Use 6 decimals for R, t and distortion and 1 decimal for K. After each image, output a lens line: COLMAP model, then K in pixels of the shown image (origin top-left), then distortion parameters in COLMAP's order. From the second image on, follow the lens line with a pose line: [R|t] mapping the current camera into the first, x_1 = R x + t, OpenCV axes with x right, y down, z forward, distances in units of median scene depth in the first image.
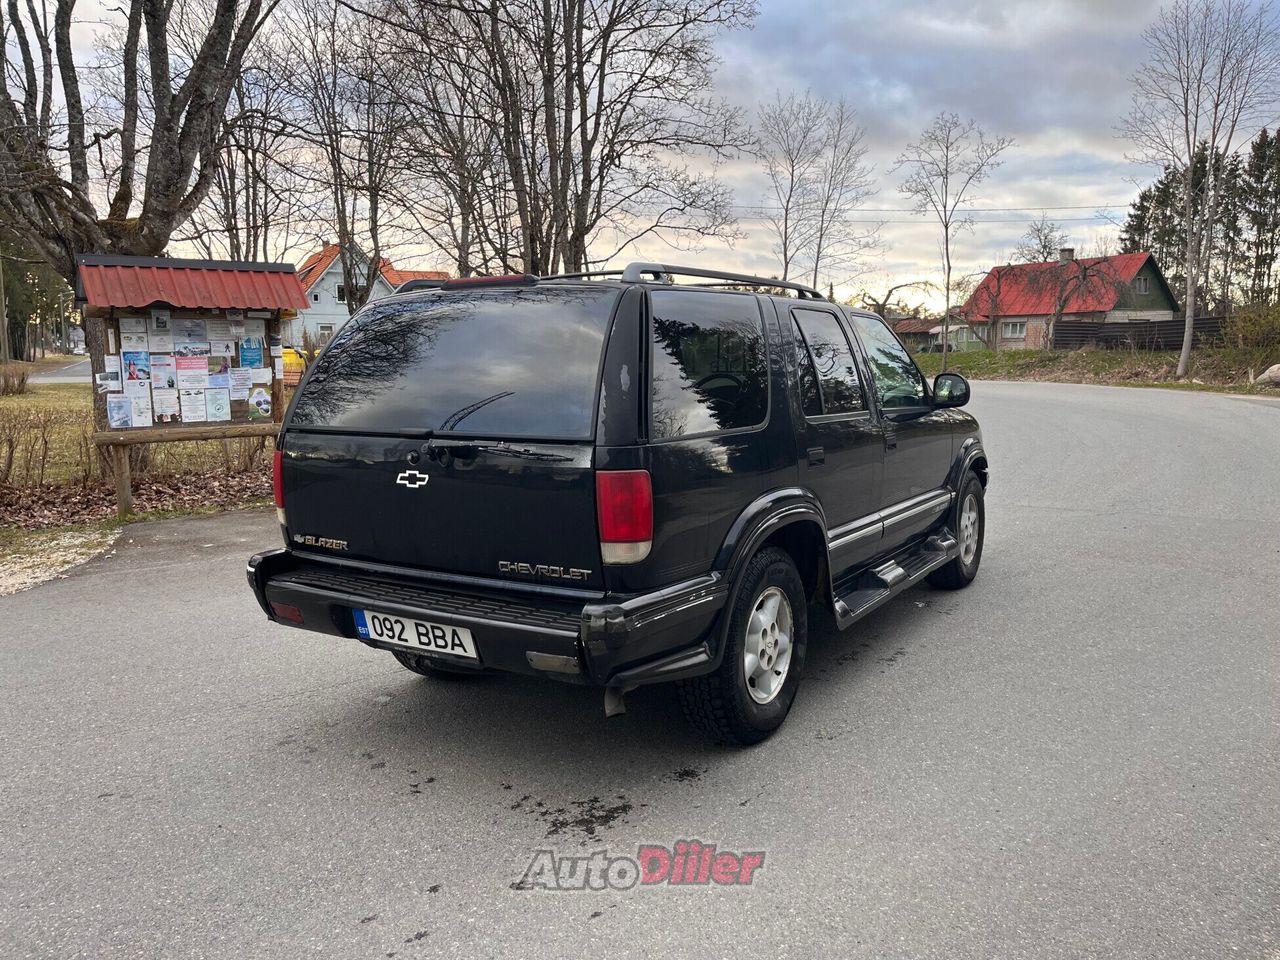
lens RADIAL K [[964.6, 0, 633.7], [0, 964.6, 474.1], [0, 0, 1]] dist [0.057380, -0.077647]
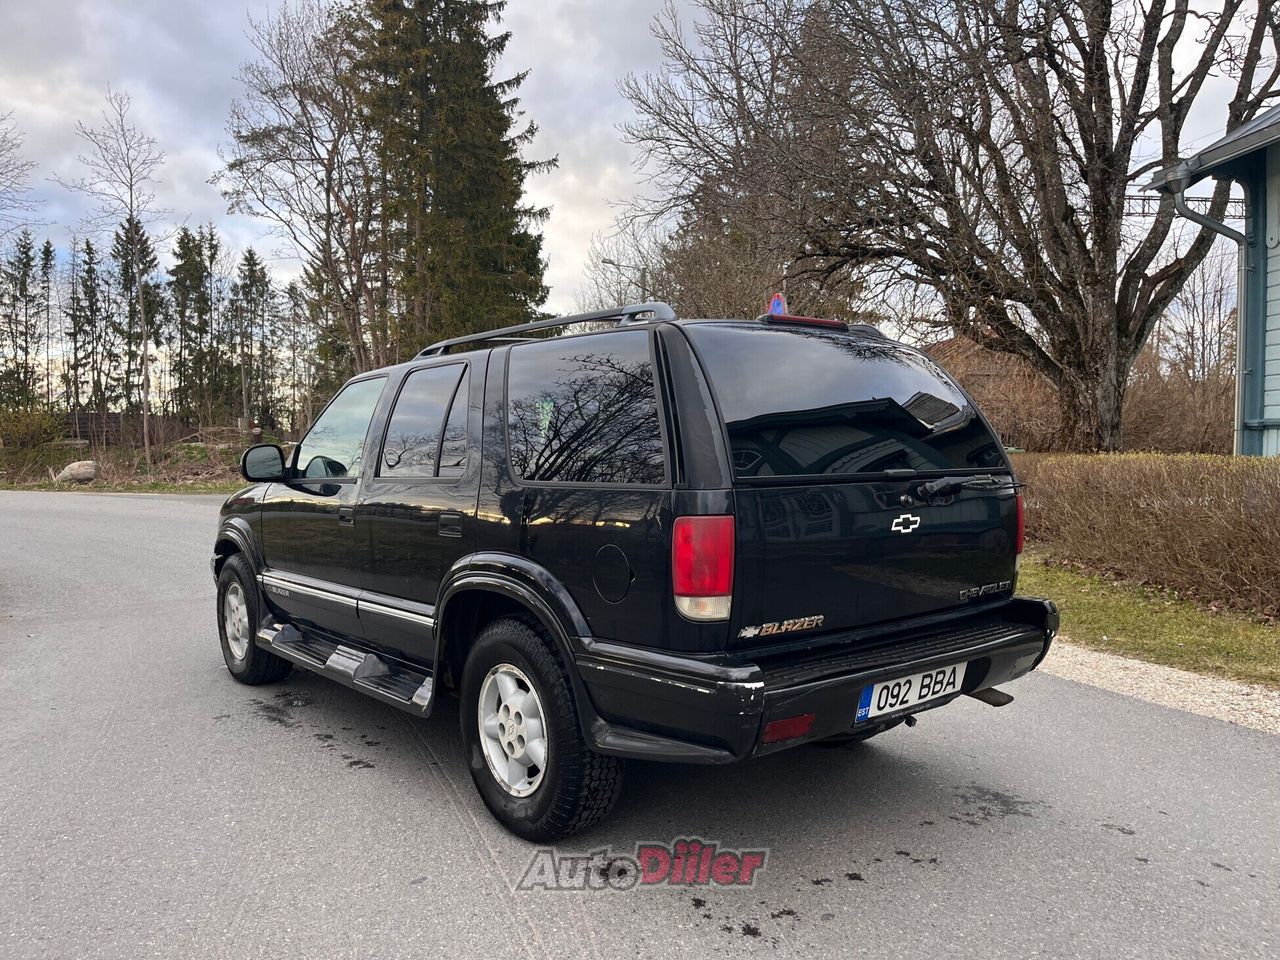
lens RADIAL K [[964.6, 0, 646.4], [0, 964.6, 480.3], [0, 0, 1]] dist [0.057380, -0.077647]
pose [[0.312788, -0.022504, 0.949556, -1.080465], [0.117729, 0.992929, -0.015249, -0.046750], [-0.942498, 0.116560, 0.313226, 0.843905]]
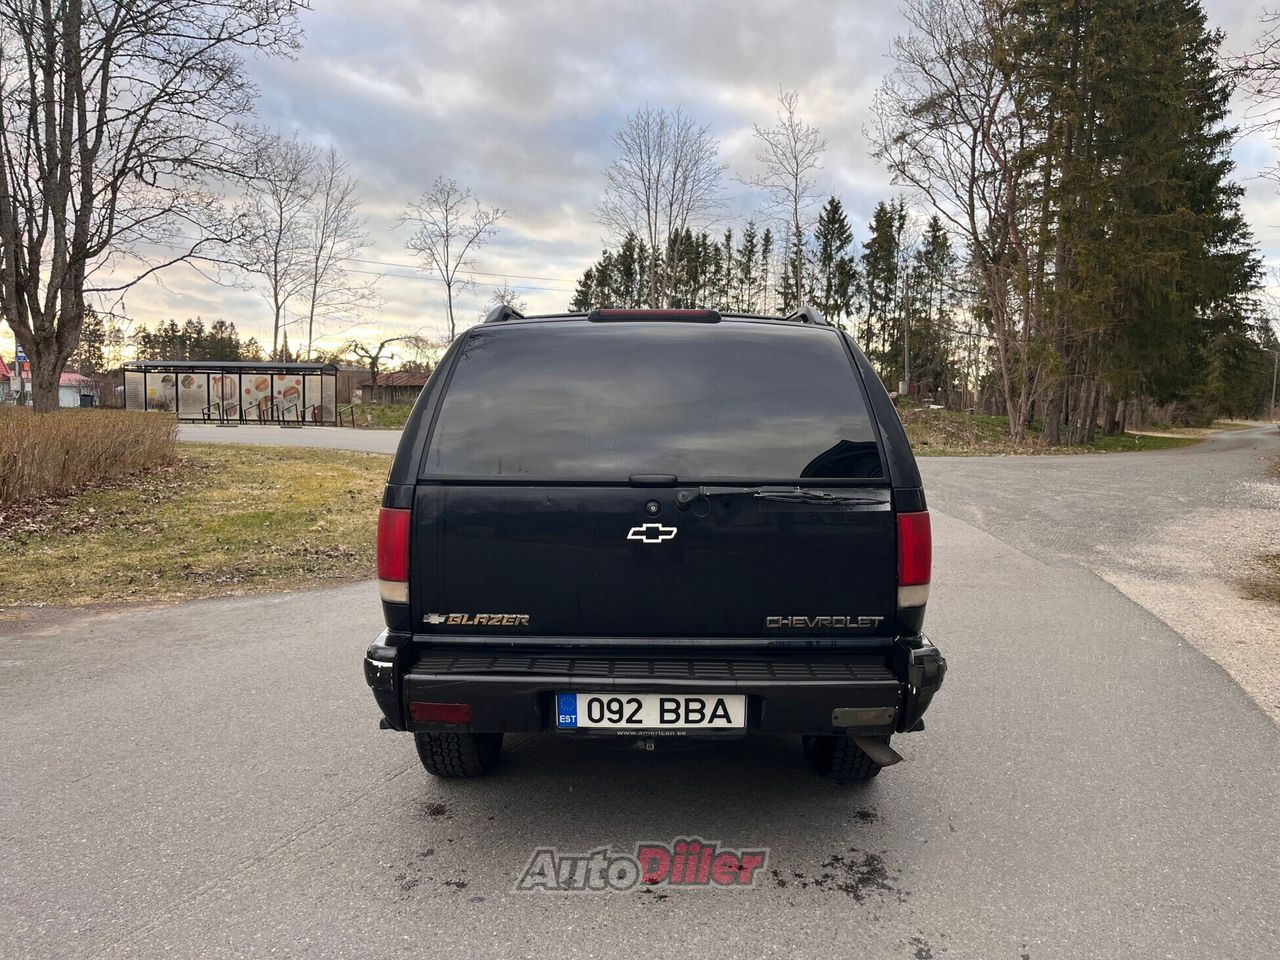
lens RADIAL K [[964.6, 0, 638.8], [0, 964.6, 483.8], [0, 0, 1]] dist [0.057380, -0.077647]
pose [[0.849747, -0.021789, 0.526741, -0.627233], [0.045055, 0.998492, -0.031381, -0.011404], [-0.525263, 0.050398, 0.849446, 0.237217]]
